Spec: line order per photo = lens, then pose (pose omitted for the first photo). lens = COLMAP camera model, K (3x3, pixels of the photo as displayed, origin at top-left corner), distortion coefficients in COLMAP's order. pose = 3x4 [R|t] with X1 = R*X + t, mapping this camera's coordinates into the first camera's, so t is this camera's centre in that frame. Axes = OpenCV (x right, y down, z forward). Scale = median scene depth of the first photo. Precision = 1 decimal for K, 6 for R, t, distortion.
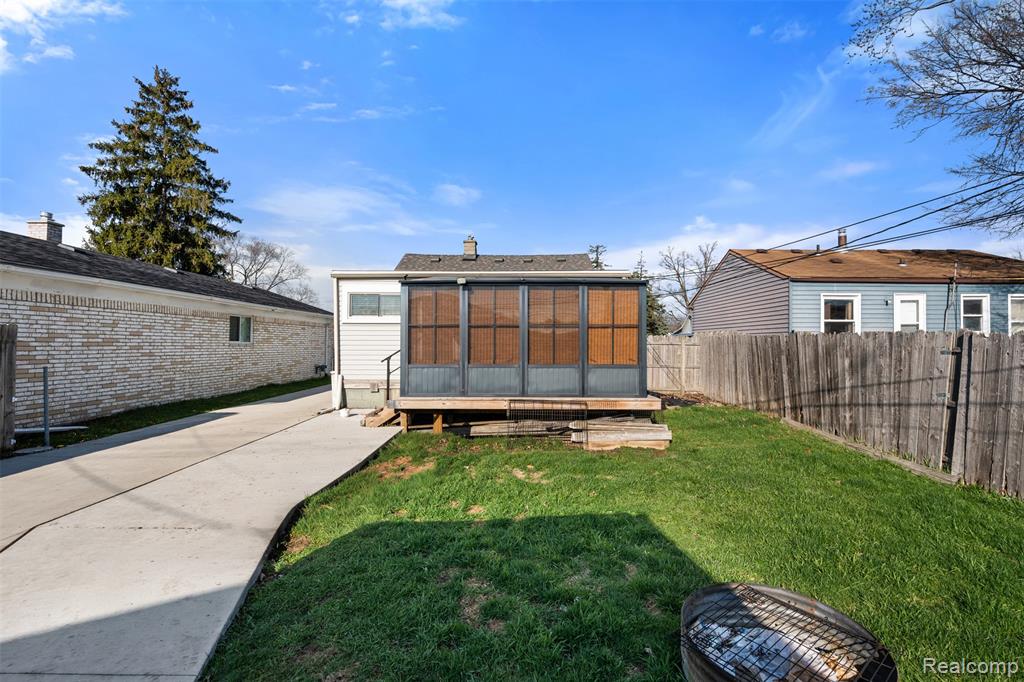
lens RADIAL K [[449.6, 0, 512.2], [0, 449.6, 345.2], [0, 0, 1]] dist [0.000539, 0.000292]
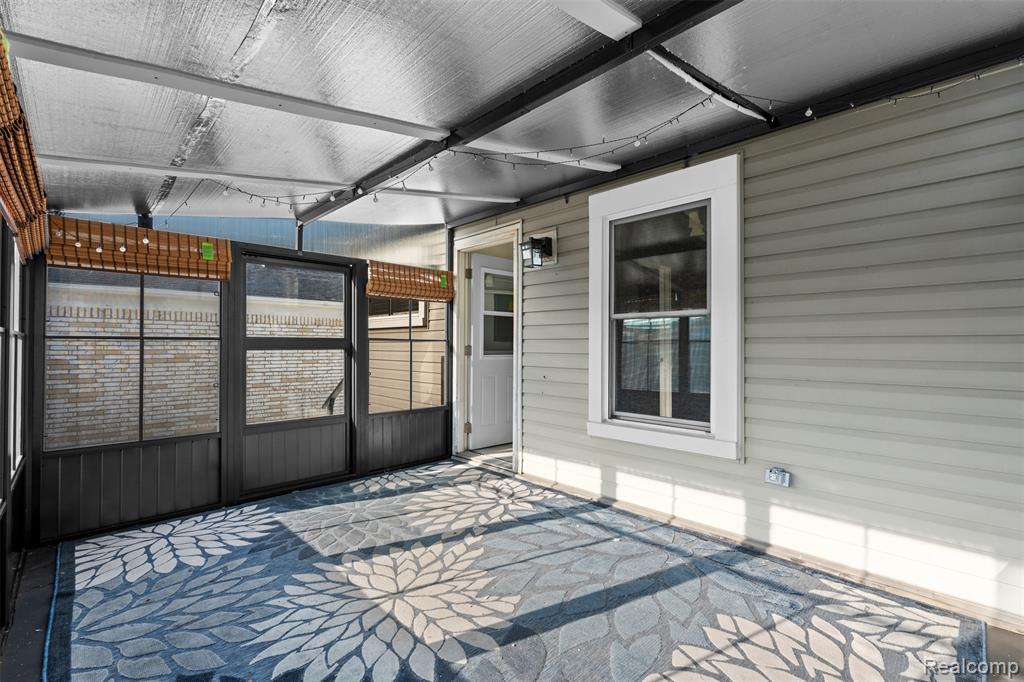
lens RADIAL K [[449.6, 0, 511.6], [0, 449.6, 340.8], [0, 0, 1]] dist [0.000539, 0.000292]
pose [[0.695134, -0.002316, -0.718876, 0.234200], [-0.005029, 0.999955, -0.008084, -0.042195], [0.718862, 0.009235, 0.695091, 0.950574]]
